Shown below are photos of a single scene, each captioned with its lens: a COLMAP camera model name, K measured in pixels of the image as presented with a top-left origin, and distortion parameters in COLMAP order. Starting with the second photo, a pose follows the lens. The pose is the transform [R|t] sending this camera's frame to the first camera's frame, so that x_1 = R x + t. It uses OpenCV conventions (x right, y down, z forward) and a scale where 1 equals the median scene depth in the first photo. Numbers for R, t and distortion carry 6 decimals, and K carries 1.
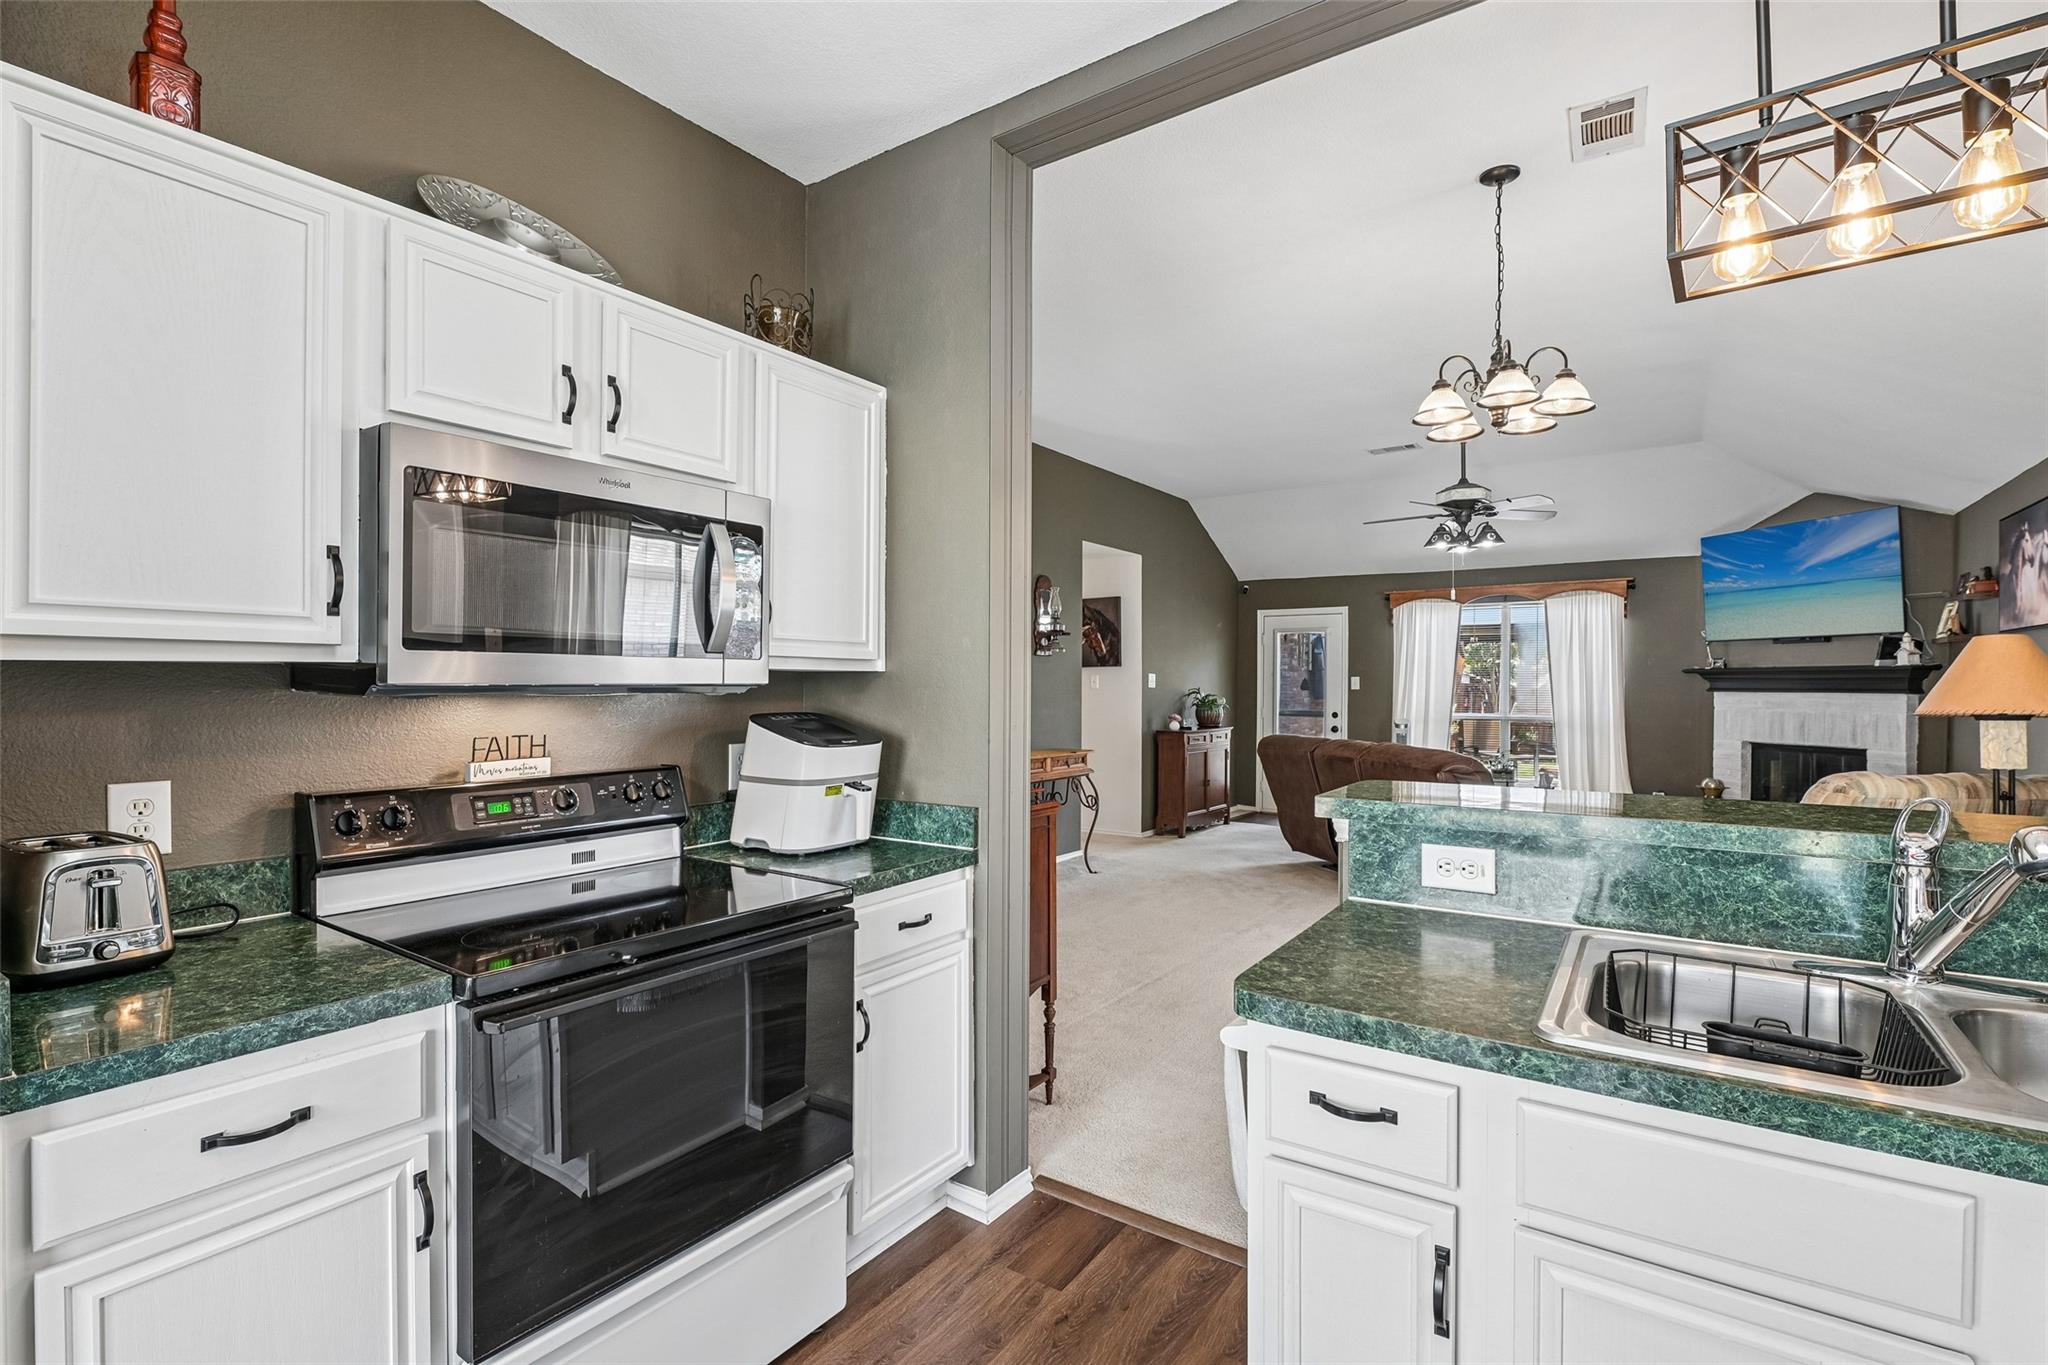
lens RADIAL K [[944.8, 0, 1025.9], [0, 944.8, 692.7], [0, 0, 1]] dist [-0.007866, -0.000750]
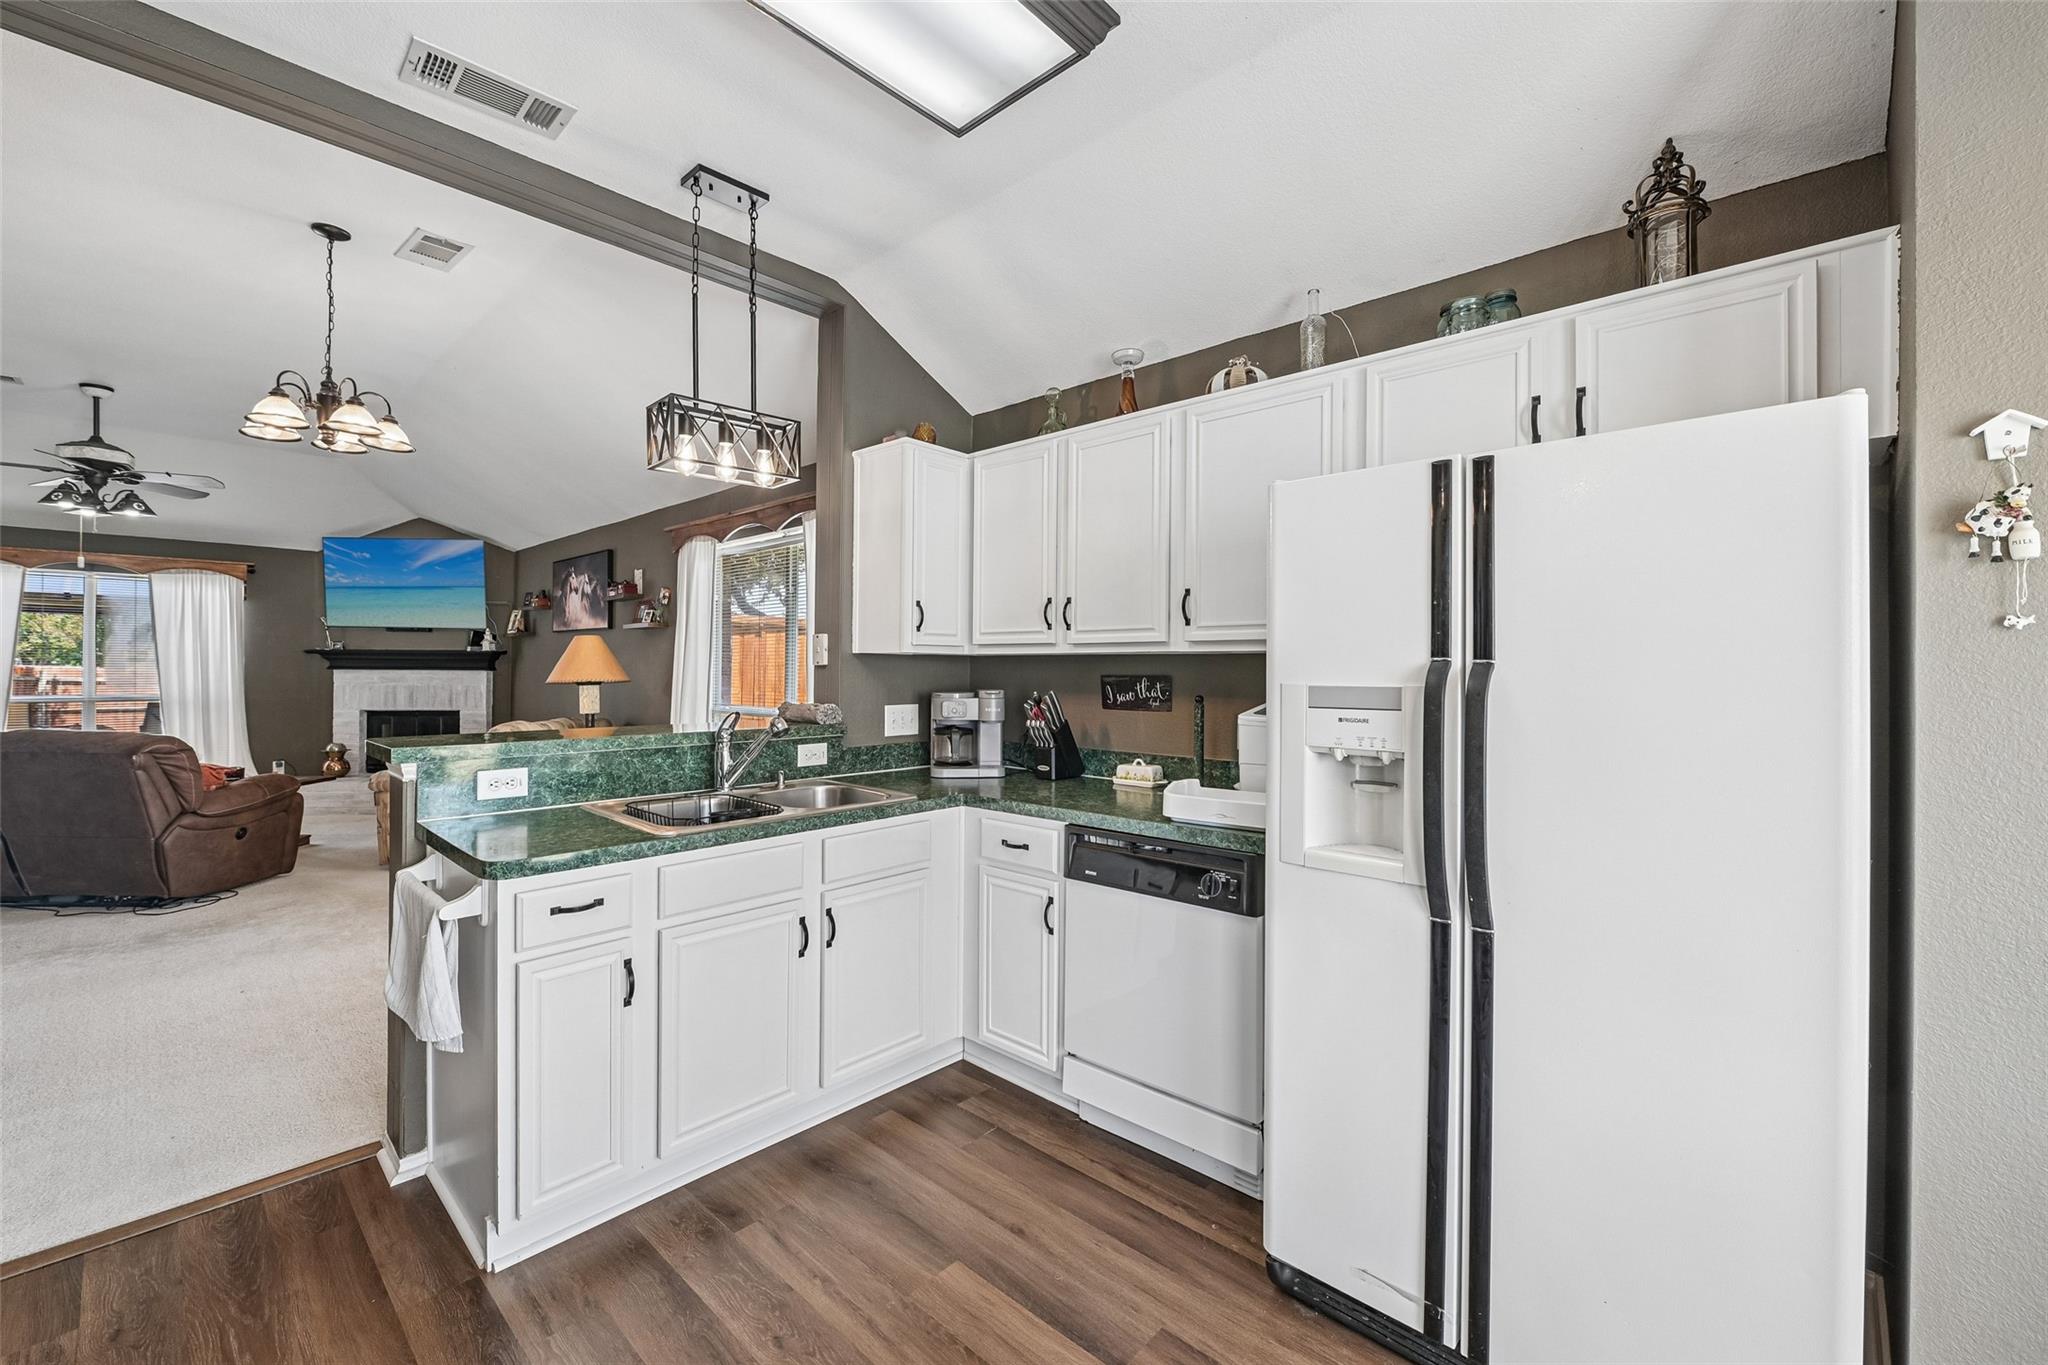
lens RADIAL K [[830.2, 0, 1033.6], [0, 830.2, 666.1], [0, 0, 1]] dist [-0.011746, -0.000368]
pose [[0.135442, 0.003103, 0.990780, -0.191304], [0.003145, 0.999989, -0.003562, 0.001170], [-0.990780, 0.003598, 0.135431, -0.006528]]
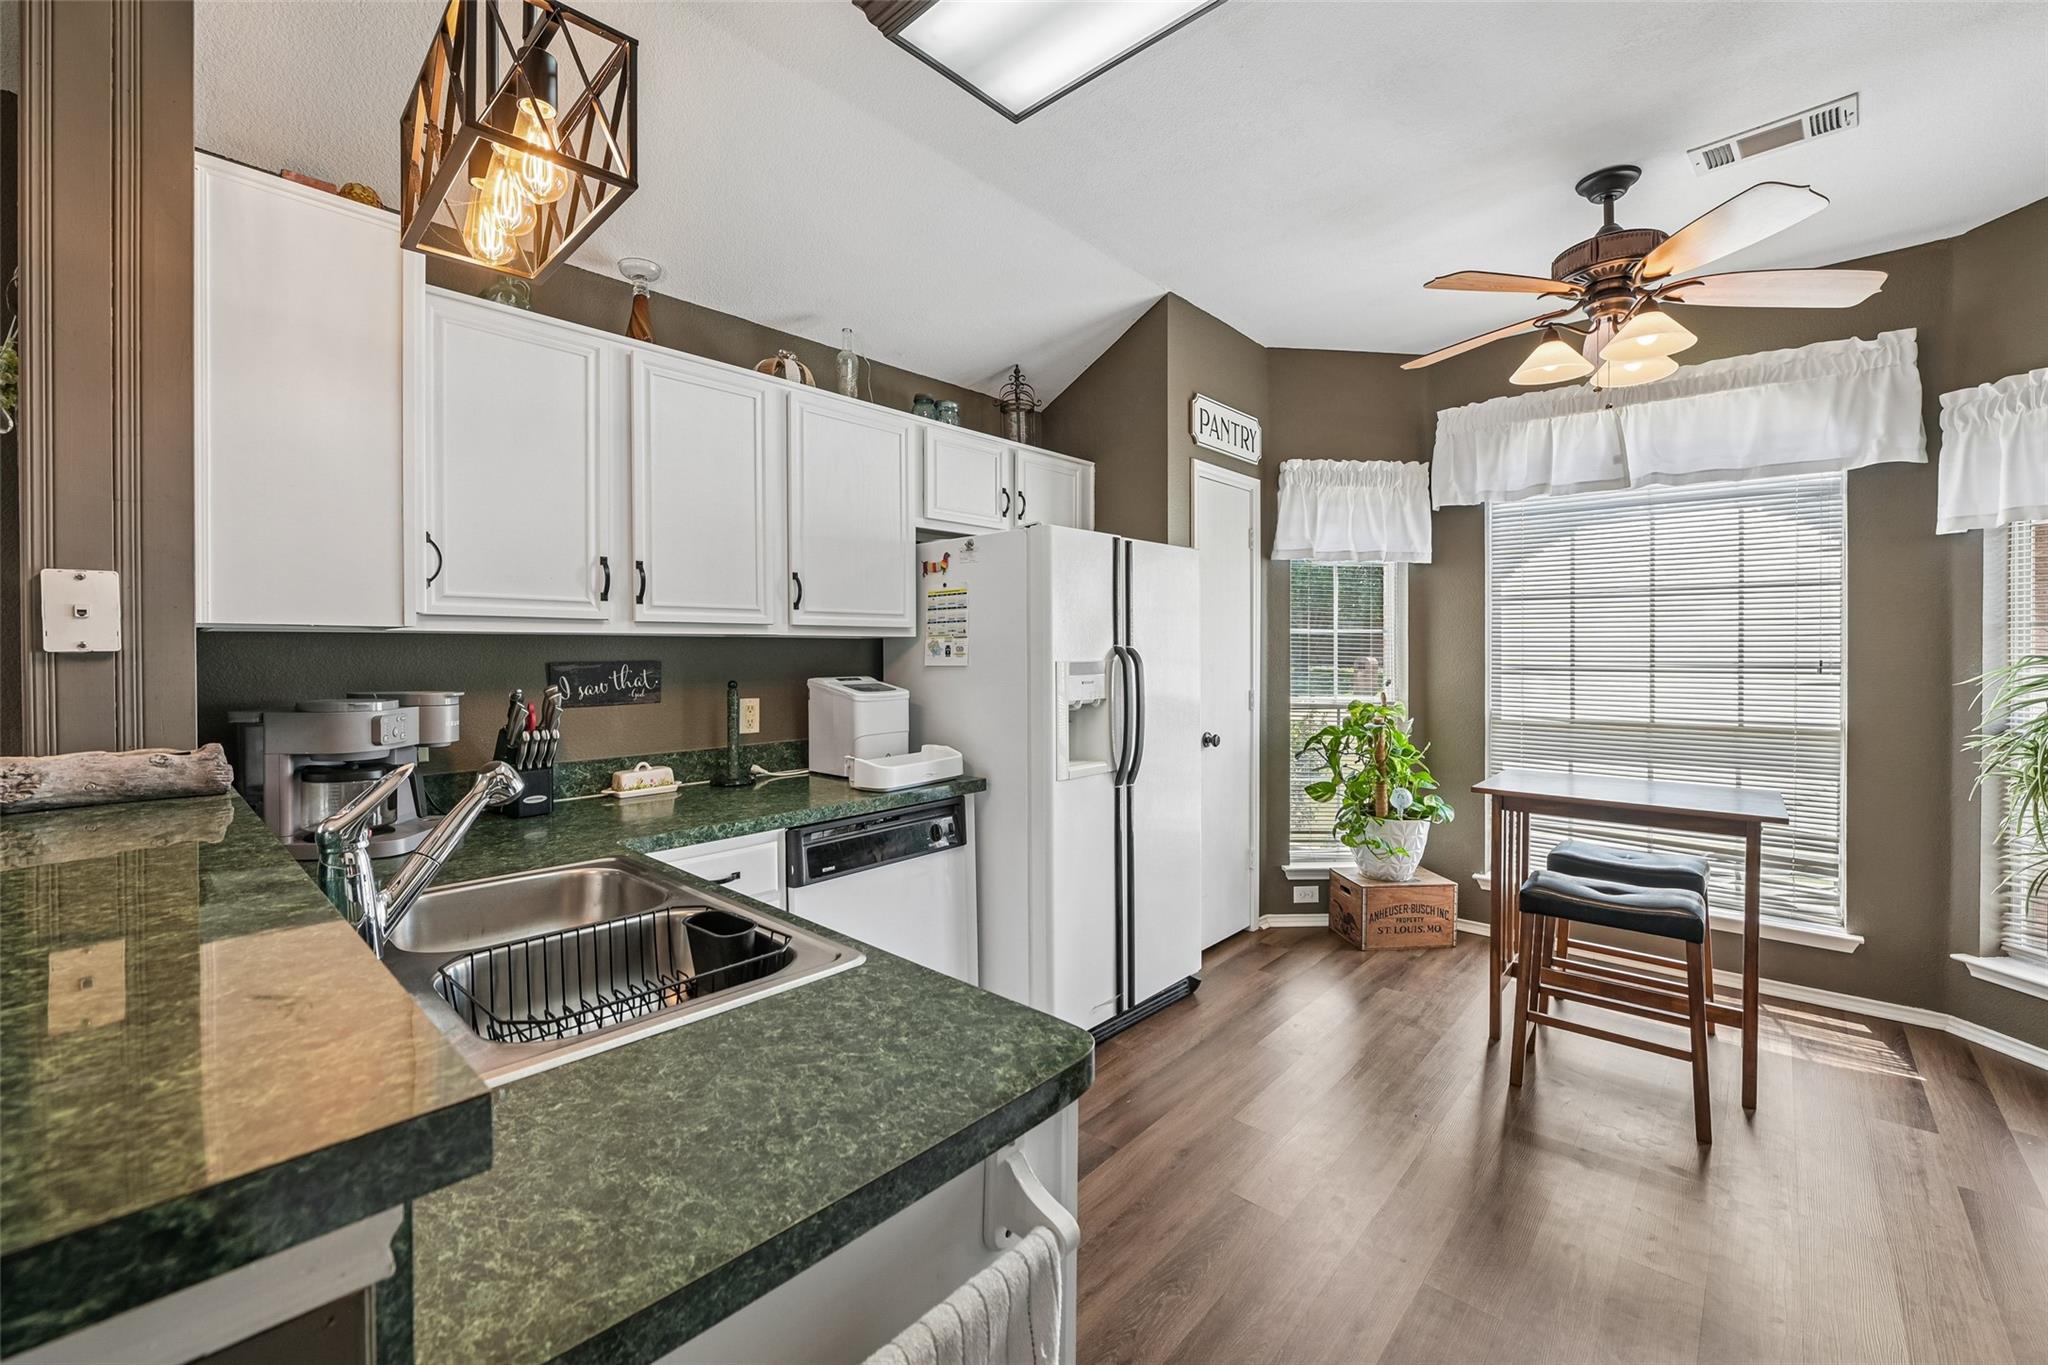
lens RADIAL K [[827.0, 0, 1026.4], [0, 827.0, 663.3], [0, 0, 1]] dist [-0.001659, -0.000296]
pose [[-0.989864, -0.000348, 0.142019, 0.036709], [0.003158, 0.999696, 0.024464, -0.002891], [-0.141984, 0.024664, -0.989562, 0.337462]]
